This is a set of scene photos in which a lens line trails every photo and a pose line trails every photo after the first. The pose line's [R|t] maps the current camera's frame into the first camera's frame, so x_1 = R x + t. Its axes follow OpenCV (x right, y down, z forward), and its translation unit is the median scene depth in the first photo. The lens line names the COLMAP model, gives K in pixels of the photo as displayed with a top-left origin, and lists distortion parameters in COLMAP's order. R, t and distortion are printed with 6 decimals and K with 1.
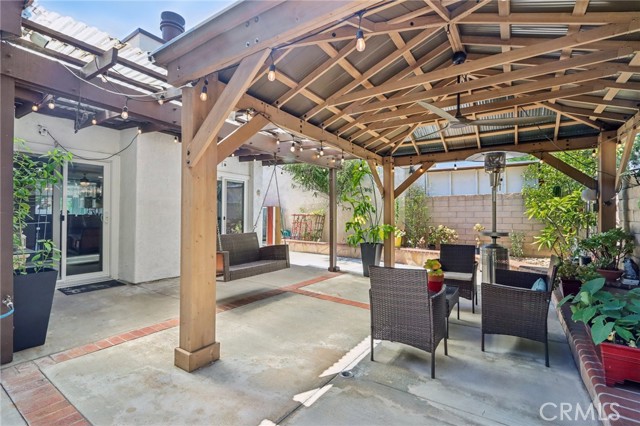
lens RADIAL K [[295.9, 0, 312.6], [0, 295.9, 212.0], [0, 0, 1]] dist [-0.005627, -0.001597]
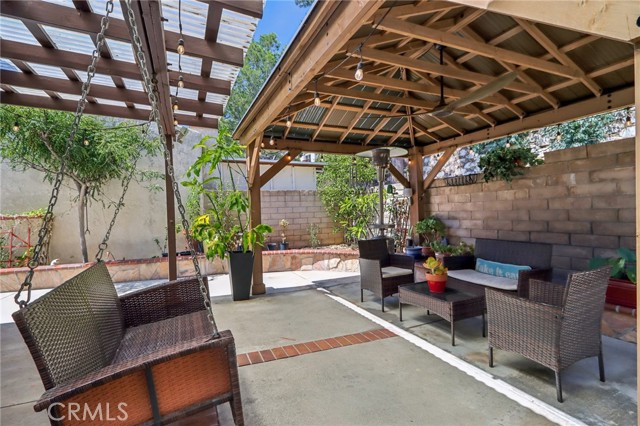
lens RADIAL K [[295.9, 0, 312.6], [0, 295.9, 212.0], [0, 0, 1]] dist [-0.005627, -0.001597]
pose [[0.535293, -0.016587, 0.844504, -0.384427], [0.014127, 0.999843, 0.010683, 0.008749], [-0.844548, 0.006212, 0.535443, 0.592401]]
